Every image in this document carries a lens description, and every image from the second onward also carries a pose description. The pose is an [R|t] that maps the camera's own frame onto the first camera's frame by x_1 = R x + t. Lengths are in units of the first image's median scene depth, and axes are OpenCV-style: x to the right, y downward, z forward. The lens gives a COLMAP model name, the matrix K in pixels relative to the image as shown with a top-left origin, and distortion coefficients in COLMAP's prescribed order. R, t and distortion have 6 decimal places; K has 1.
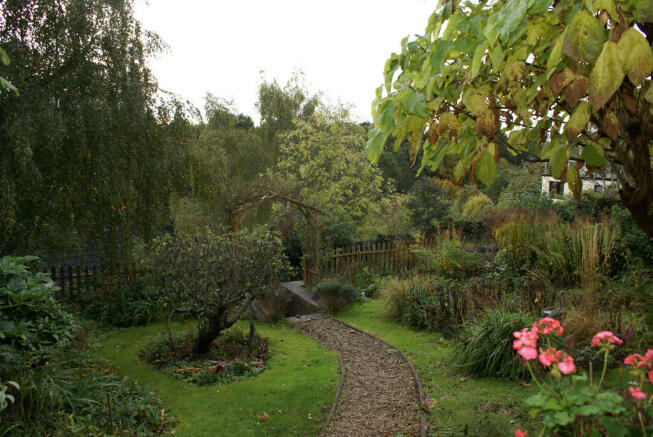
lens RADIAL K [[515.2, 0, 326.5], [0, 515.2, 218.5], [0, 0, 1]] dist [-0.148375, 0.136026]
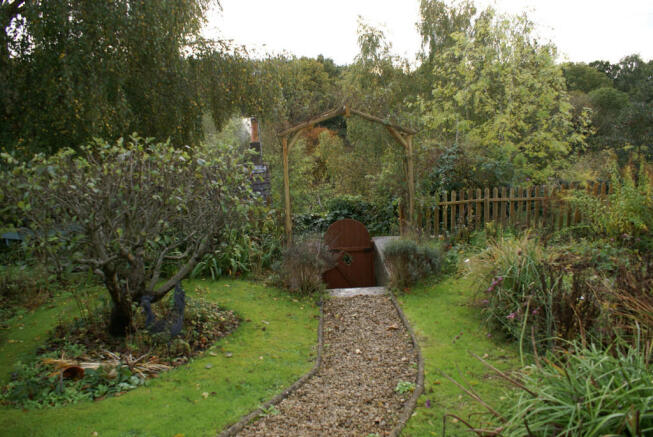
lens RADIAL K [[515.2, 0, 326.5], [0, 515.2, 218.5], [0, 0, 1]] dist [-0.148375, 0.136026]
pose [[0.911885, 0.048527, -0.407568, 0.088522], [-0.010349, 0.995389, 0.095362, 0.018701], [0.410316, -0.082742, 0.908182, 0.191022]]
